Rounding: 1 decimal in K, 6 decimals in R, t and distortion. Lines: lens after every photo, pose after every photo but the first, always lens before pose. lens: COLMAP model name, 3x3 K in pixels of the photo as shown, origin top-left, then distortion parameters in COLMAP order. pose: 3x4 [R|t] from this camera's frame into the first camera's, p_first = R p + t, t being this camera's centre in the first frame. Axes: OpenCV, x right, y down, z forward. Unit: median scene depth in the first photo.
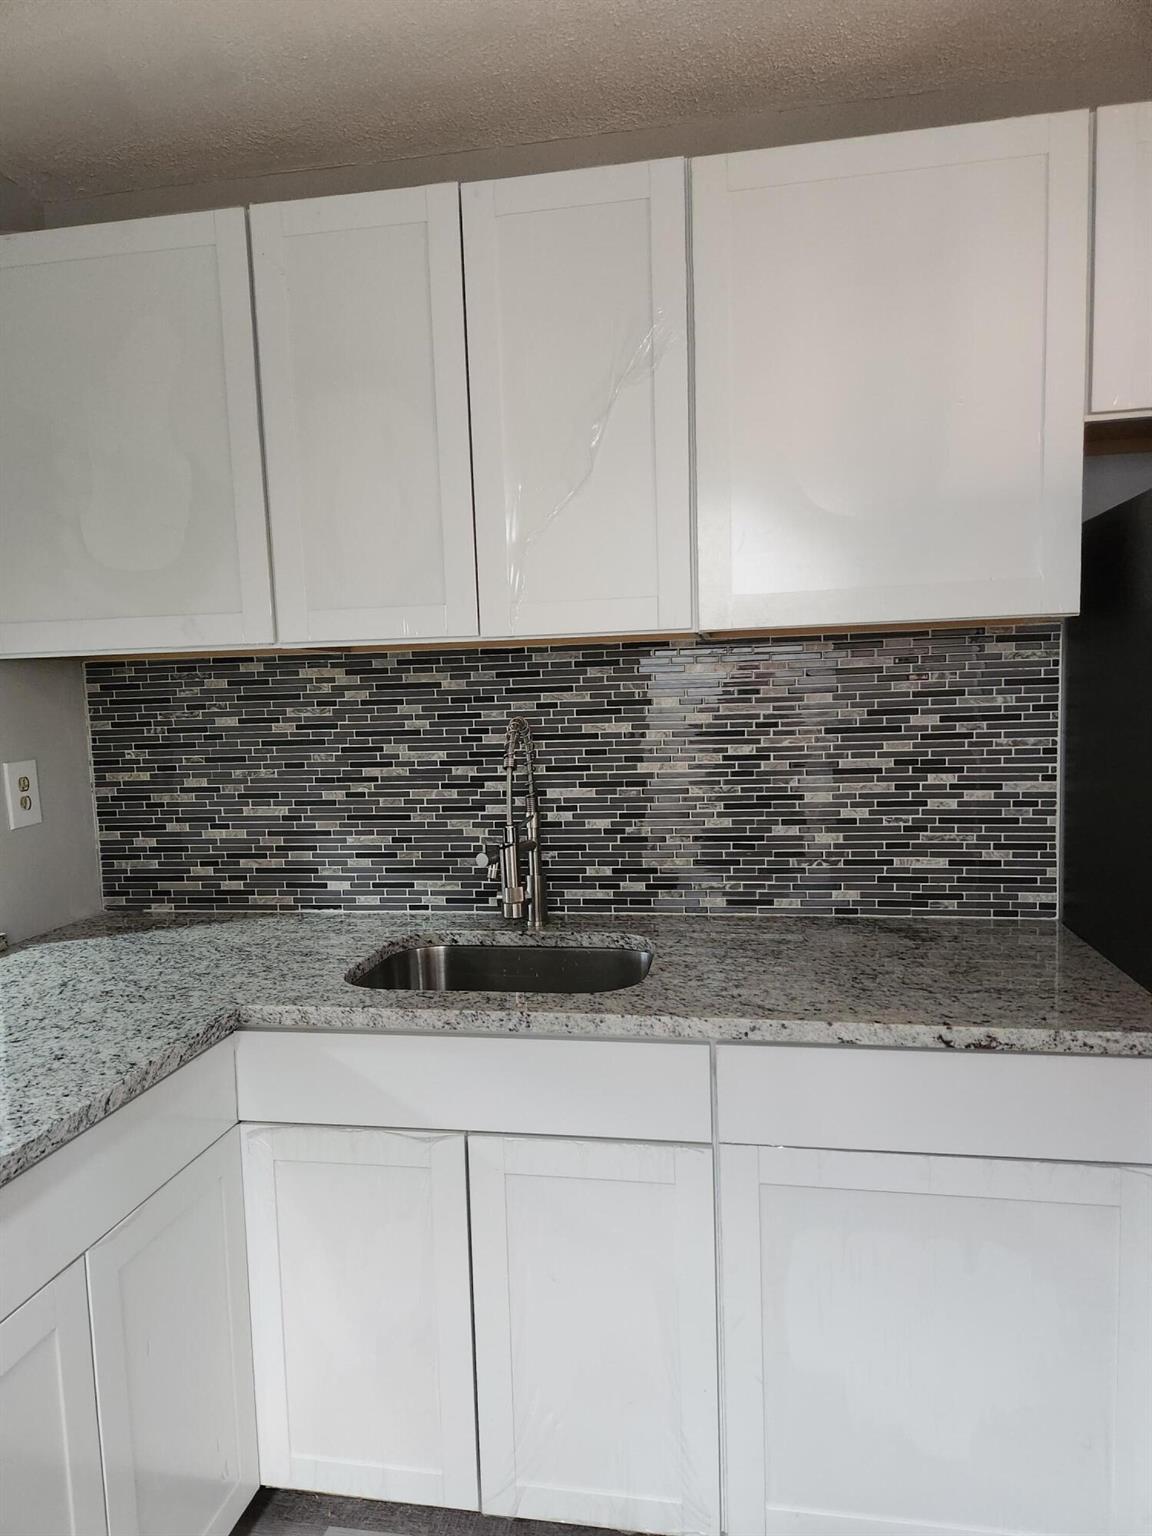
lens RADIAL K [[1025.6, 0, 571.2], [0, 1025.6, 777.5], [0, 0, 1]] dist [0.092333, -0.095739]
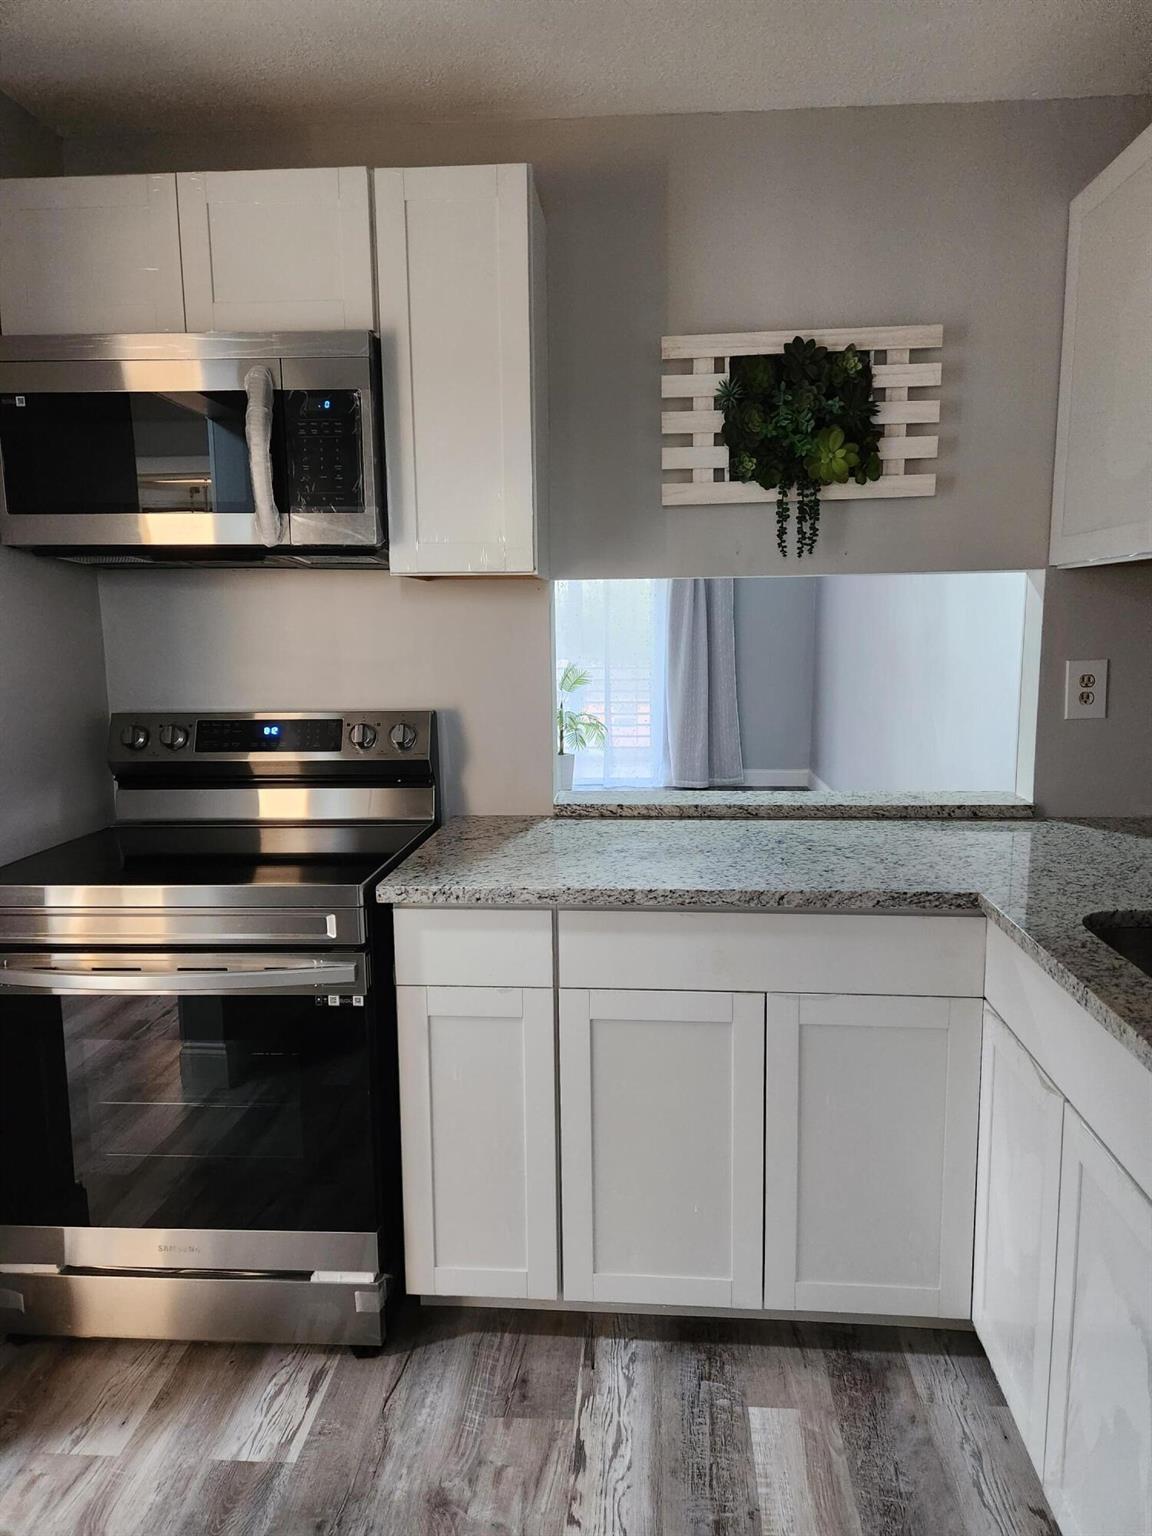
lens RADIAL K [[1025.6, 0, 571.2], [0, 1025.6, 777.5], [0, 0, 1]] dist [0.092333, -0.095739]
pose [[0.090978, 0.184470, -0.978618, 0.525404], [-0.078961, 0.980936, 0.177566, -0.045940], [0.992718, 0.061118, 0.103810, 0.338361]]
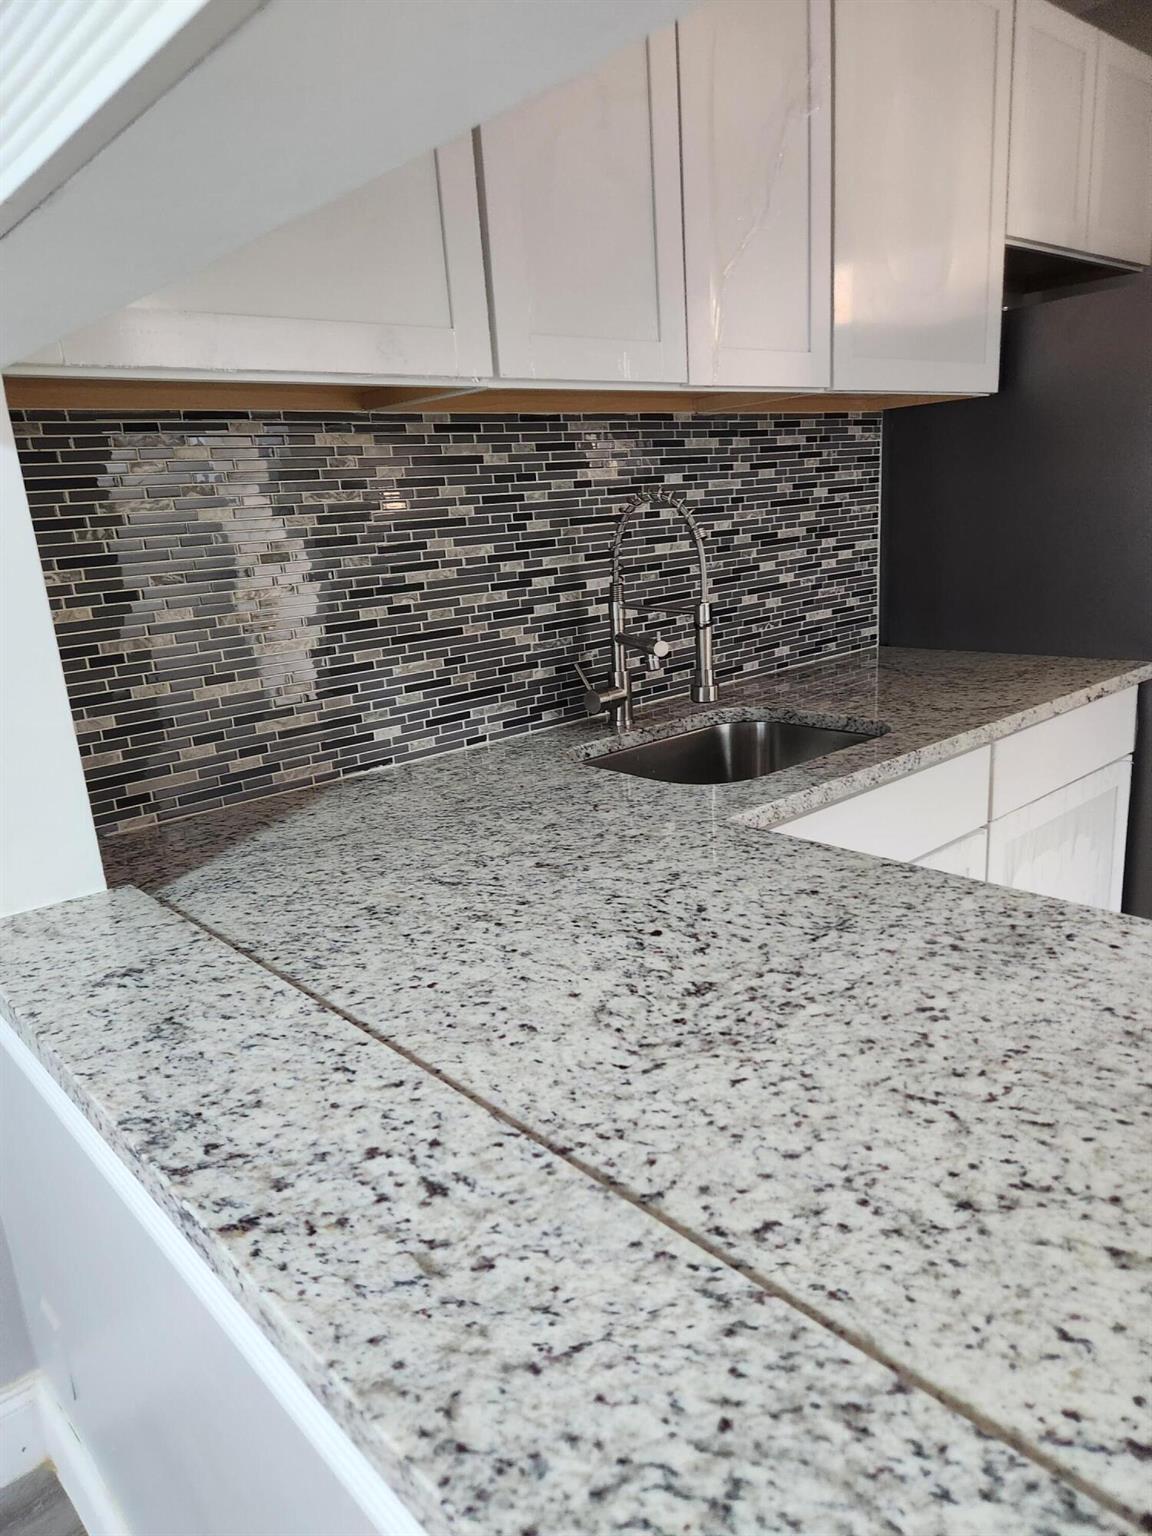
lens RADIAL K [[1025.6, 0, 571.2], [0, 1025.6, 777.5], [0, 0, 1]] dist [0.092333, -0.095739]
pose [[0.624451, -0.211033, 0.752015, -0.759340], [0.119958, 0.977297, 0.174643, 0.021175], [-0.771797, -0.018845, 0.635589, 0.431338]]
